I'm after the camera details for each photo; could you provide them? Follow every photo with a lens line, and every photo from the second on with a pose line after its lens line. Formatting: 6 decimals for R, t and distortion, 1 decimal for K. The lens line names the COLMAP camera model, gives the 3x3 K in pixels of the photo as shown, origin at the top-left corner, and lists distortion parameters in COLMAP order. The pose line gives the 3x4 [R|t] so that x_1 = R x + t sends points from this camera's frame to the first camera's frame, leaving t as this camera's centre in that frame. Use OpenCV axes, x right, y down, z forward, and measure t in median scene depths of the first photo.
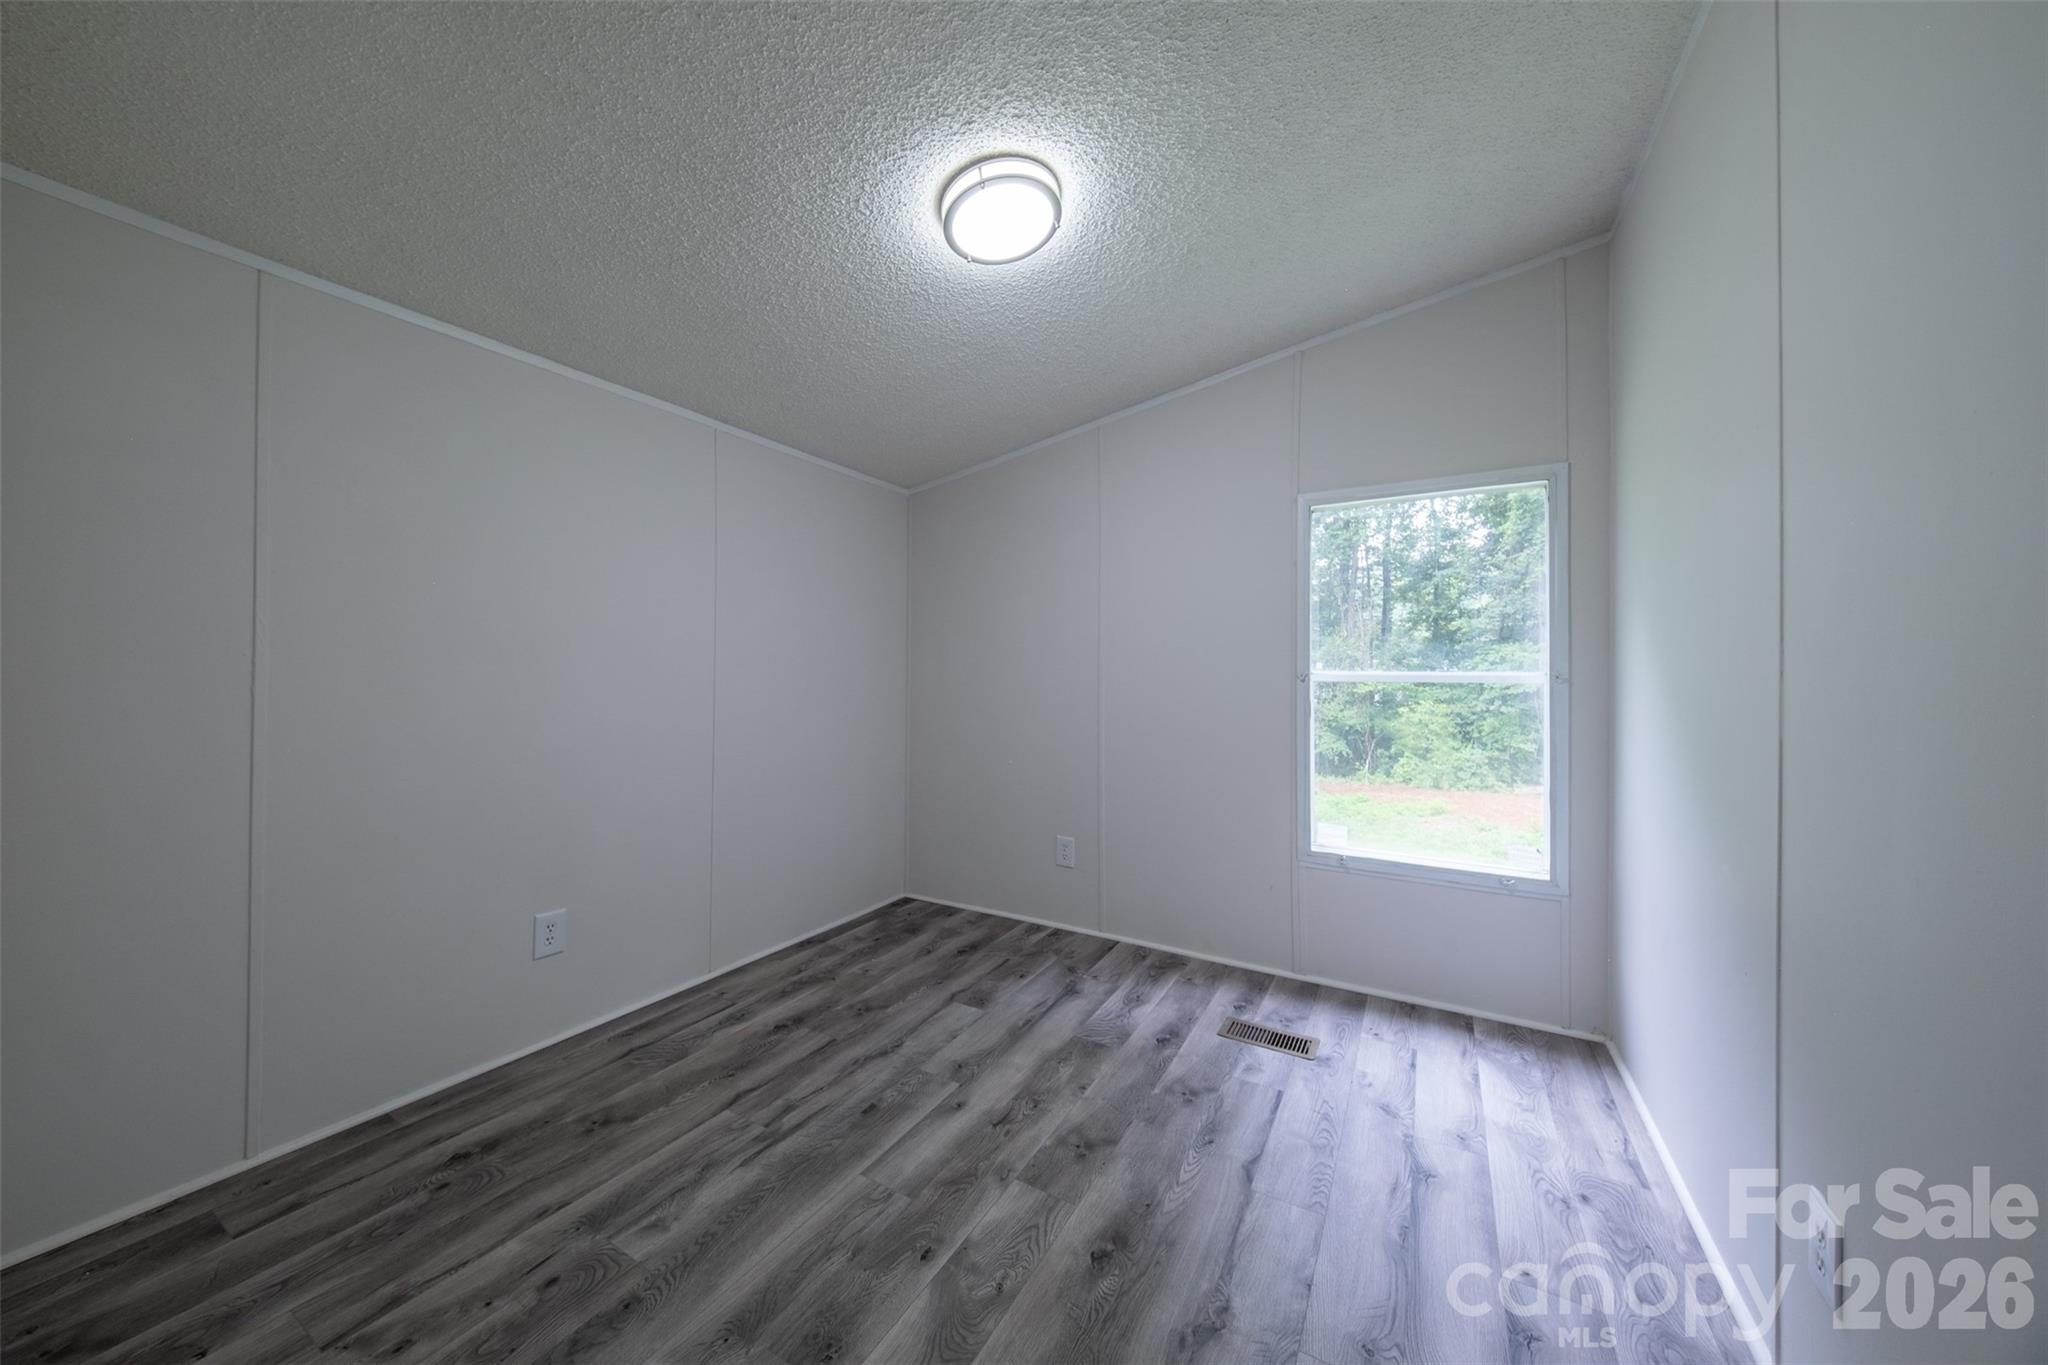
lens RADIAL K [[722.3, 0, 1021.9], [0, 722.3, 654.4], [0, 0, 1]] dist [0.001202, -0.005558]
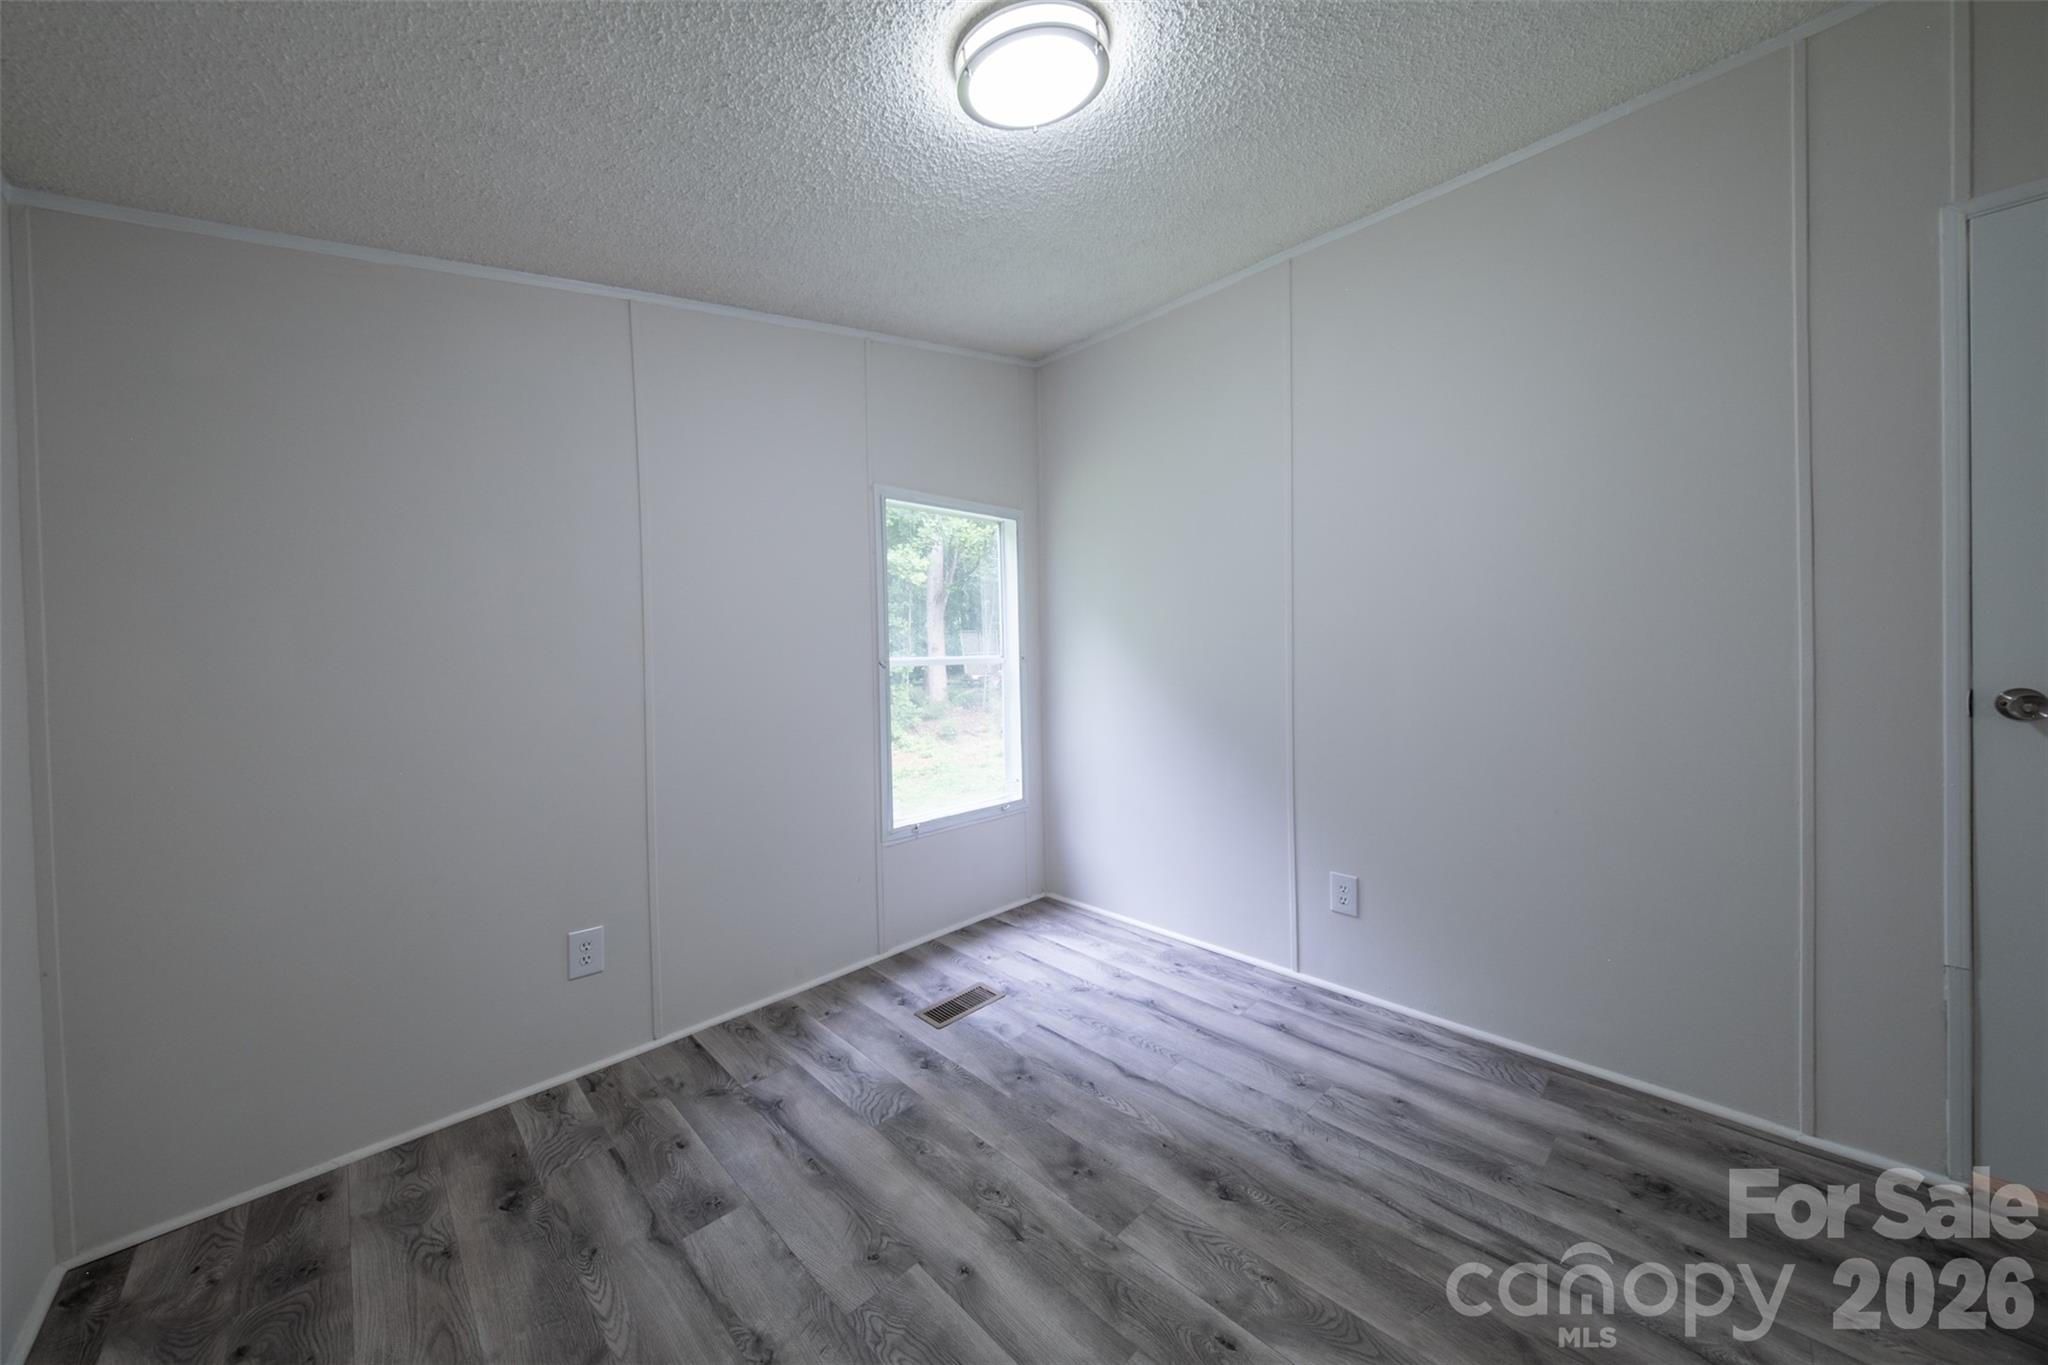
lens RADIAL K [[722.3, 0, 1021.9], [0, 722.3, 654.4], [0, 0, 1]] dist [0.001202, -0.005558]
pose [[0.264409, -0.032455, 0.963864, -0.772672], [0.020225, 0.999400, 0.028104, -0.003567], [-0.964199, 0.012063, 0.264907, 0.784164]]
